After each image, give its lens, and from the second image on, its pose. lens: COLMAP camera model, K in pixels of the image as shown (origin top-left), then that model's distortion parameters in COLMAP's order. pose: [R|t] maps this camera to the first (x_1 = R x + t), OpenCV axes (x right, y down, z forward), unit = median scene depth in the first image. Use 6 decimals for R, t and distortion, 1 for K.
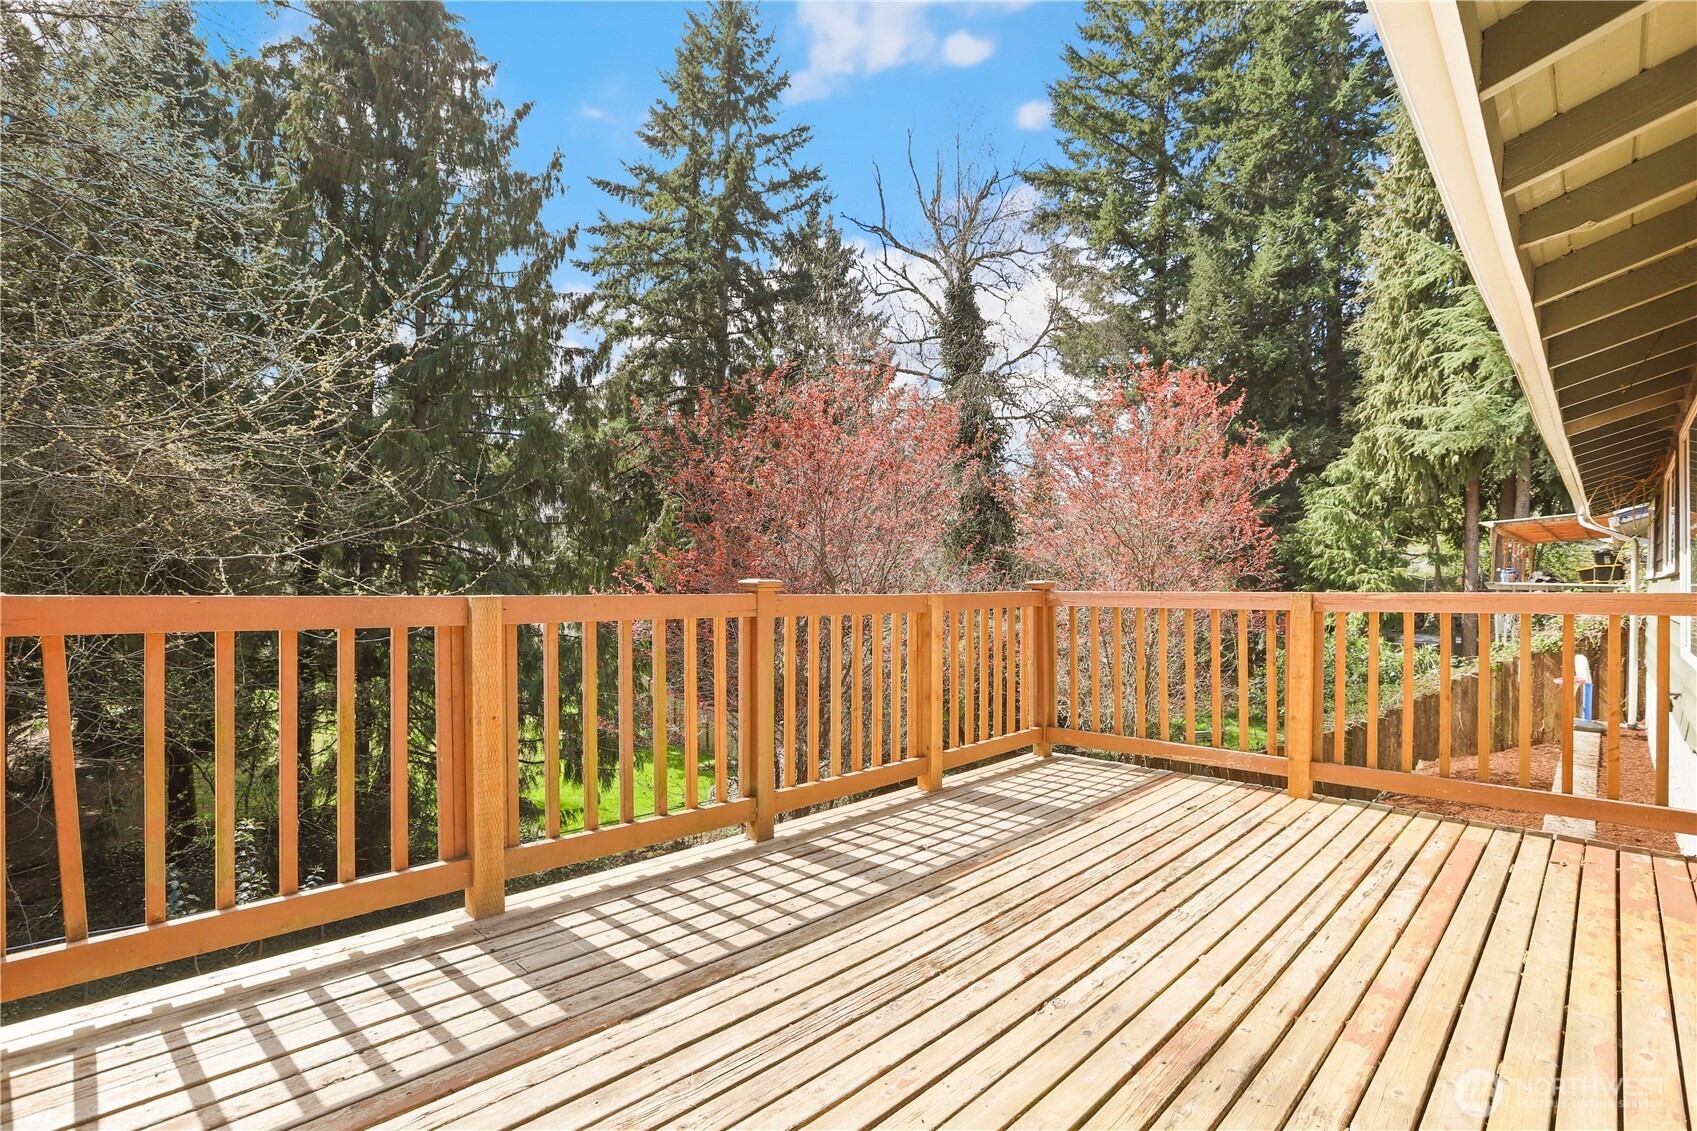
lens RADIAL K [[778.5, 0, 850.2], [0, 778.5, 504.9], [0, 0, 1]] dist [-0.015088, 0.002194]
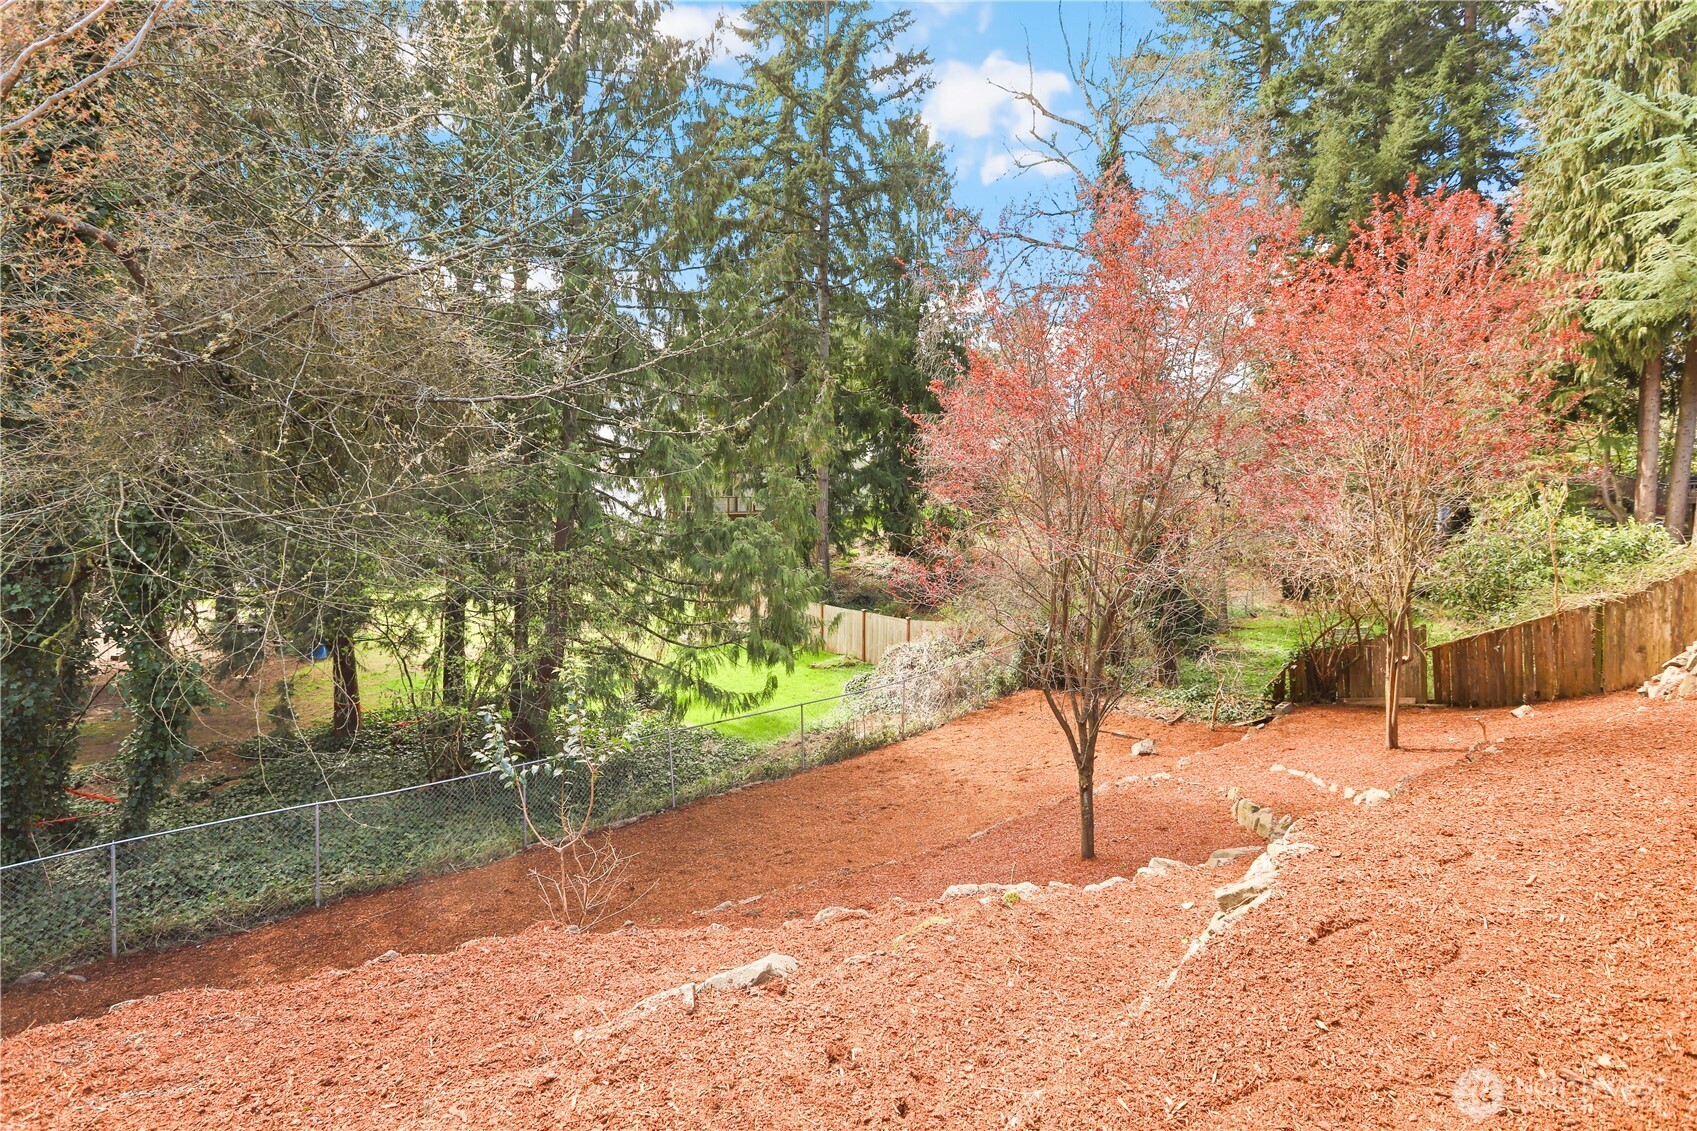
lens RADIAL K [[778.5, 0, 854.2], [0, 778.5, 438.5], [0, 0, 1]] dist [-0.015088, 0.002194]
pose [[0.998337, -0.013822, -0.055959, -0.108707], [0.014953, 0.999691, 0.019851, 0.037125], [0.055667, -0.020655, 0.998236, 0.028520]]
